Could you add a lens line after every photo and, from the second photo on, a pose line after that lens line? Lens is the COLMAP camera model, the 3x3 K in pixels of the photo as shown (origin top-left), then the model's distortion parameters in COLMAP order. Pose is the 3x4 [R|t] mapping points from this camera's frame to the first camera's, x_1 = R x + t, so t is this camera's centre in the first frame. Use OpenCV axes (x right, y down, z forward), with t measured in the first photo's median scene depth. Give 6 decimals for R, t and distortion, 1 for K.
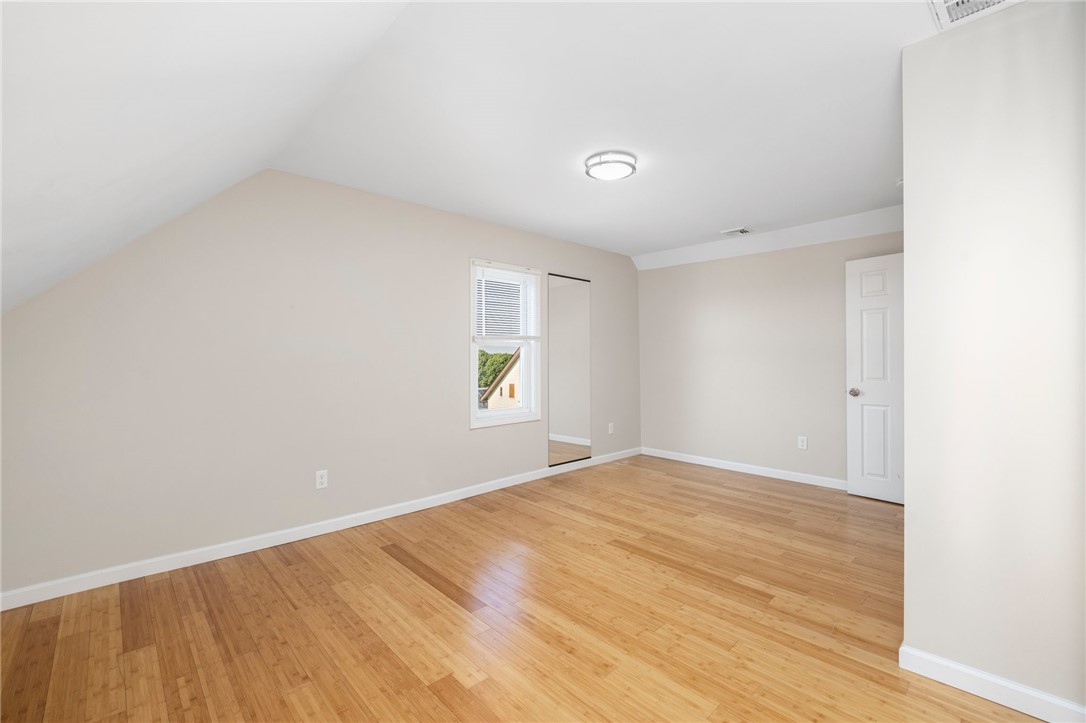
lens RADIAL K [[459.1, 0, 542.8], [0, 459.1, 357.2], [0, 0, 1]] dist [0.001547, -0.001037]
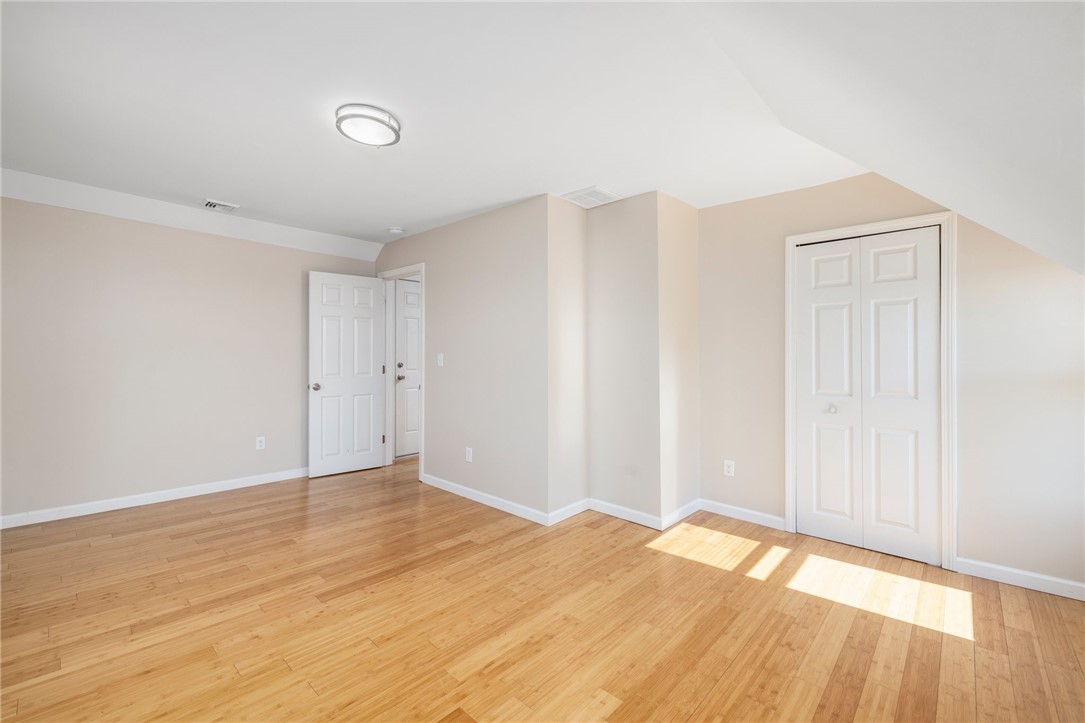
lens RADIAL K [[458.7, 0, 523.2], [0, 458.7, 351.6], [0, 0, 1]] dist [0.001547, -0.001037]
pose [[-0.039937, 0.011548, 0.999135, -0.649656], [-0.008973, 0.999889, -0.011916, -0.003656], [-0.999162, -0.009441, -0.039829, 0.718855]]
